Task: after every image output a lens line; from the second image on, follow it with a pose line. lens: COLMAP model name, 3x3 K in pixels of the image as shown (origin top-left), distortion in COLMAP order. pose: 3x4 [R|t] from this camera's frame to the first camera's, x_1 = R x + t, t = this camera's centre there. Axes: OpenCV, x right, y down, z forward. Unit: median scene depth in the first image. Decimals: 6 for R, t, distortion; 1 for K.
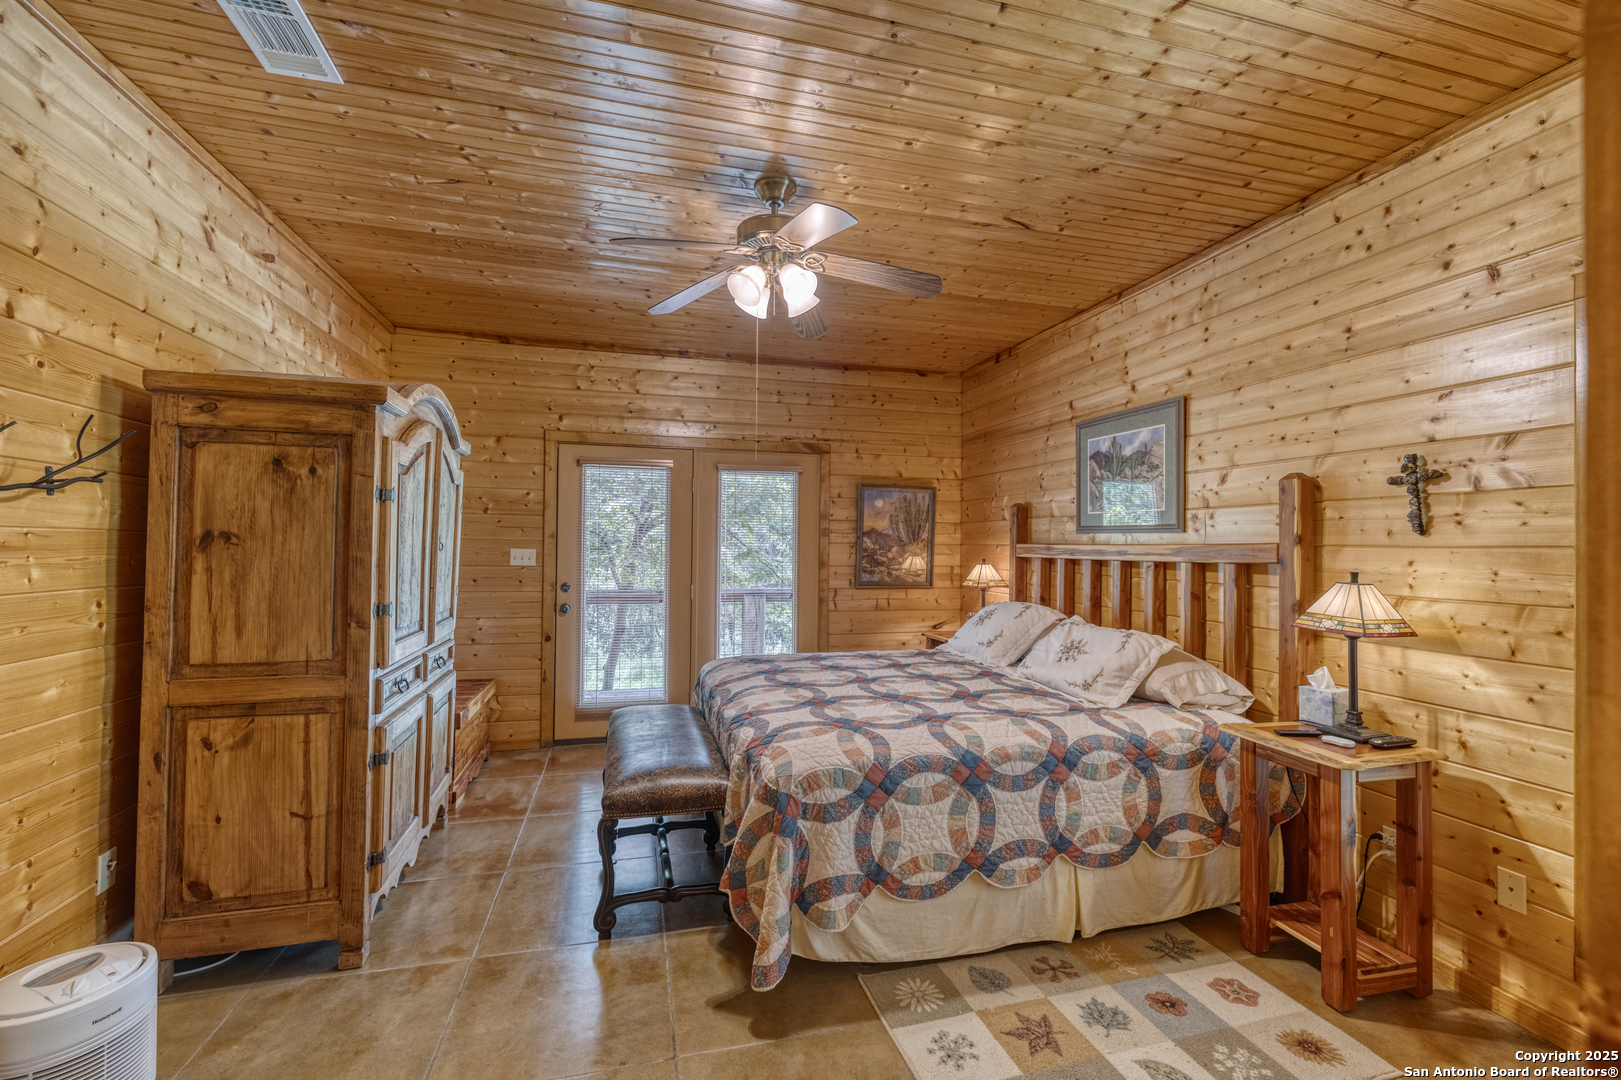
lens RADIAL K [[700.0, 0, 812.5], [0, 700.0, 535.1], [0, 0, 1]] dist [-0.001020, 0.000341]
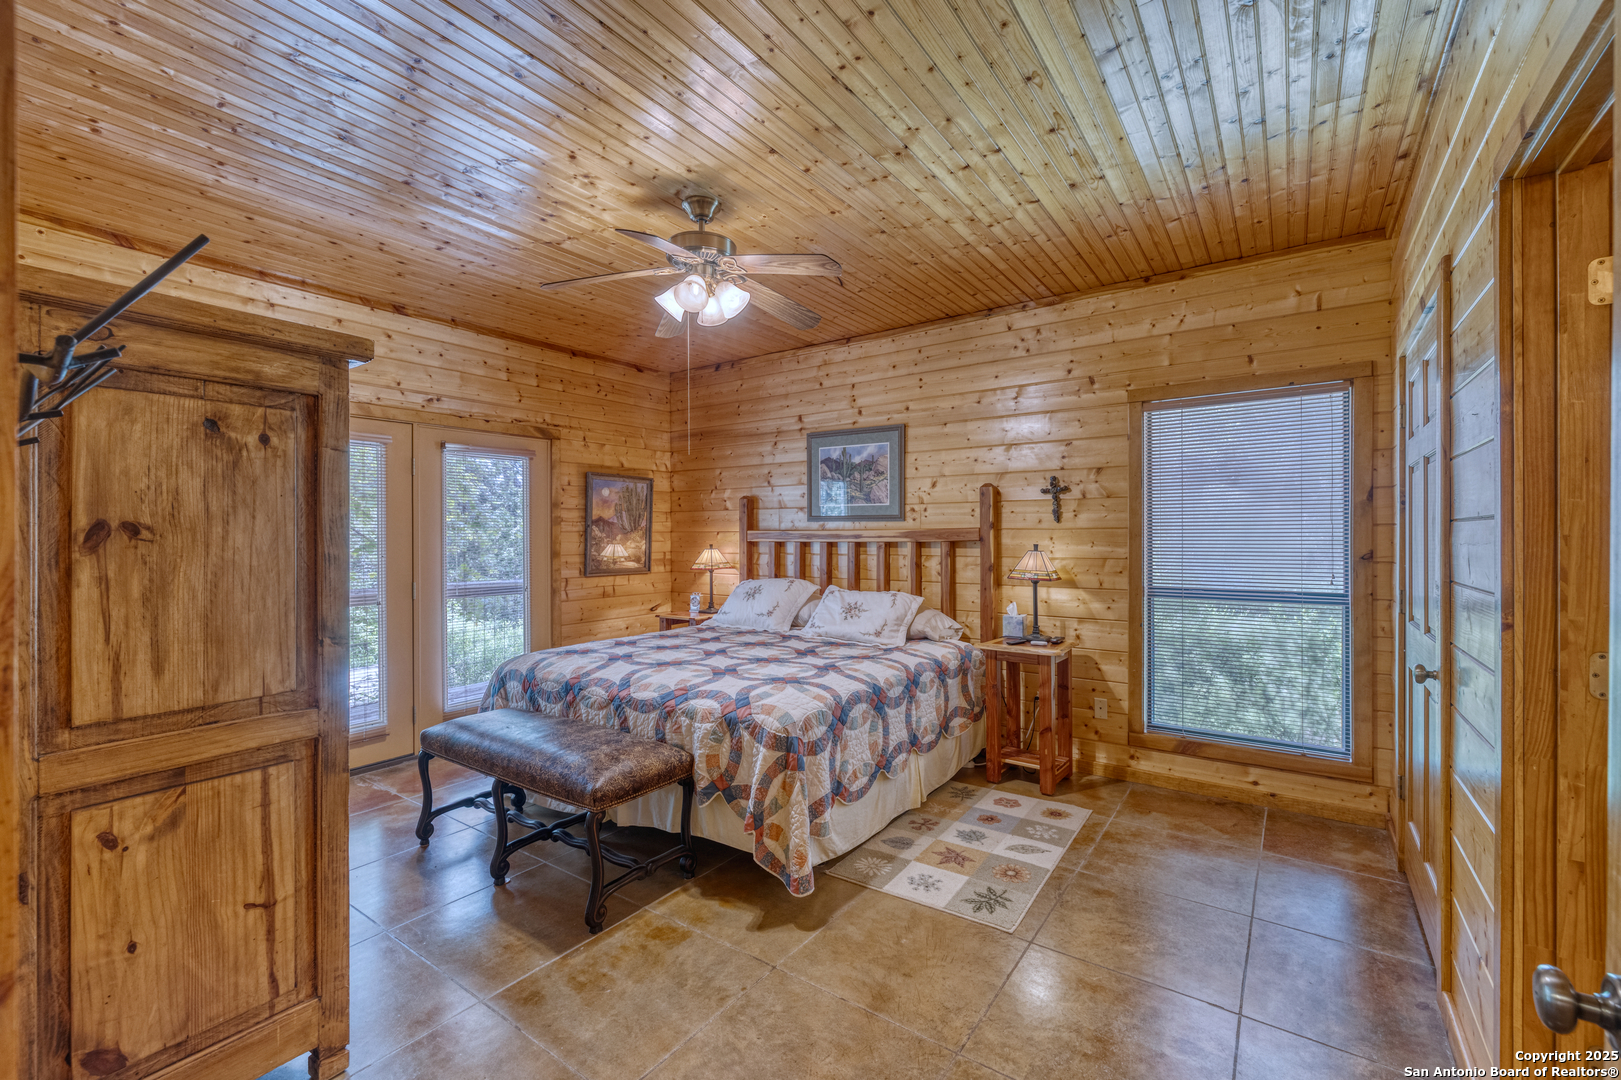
lens RADIAL K [[700.0, 0, 823.8], [0, 700.0, 536.8], [0, 0, 1]] dist [-0.001020, 0.000341]
pose [[0.756602, -0.016128, 0.653677, -0.746465], [0.003269, 0.999777, 0.020882, -0.002494], [-0.653868, -0.013662, 0.756485, 0.052685]]
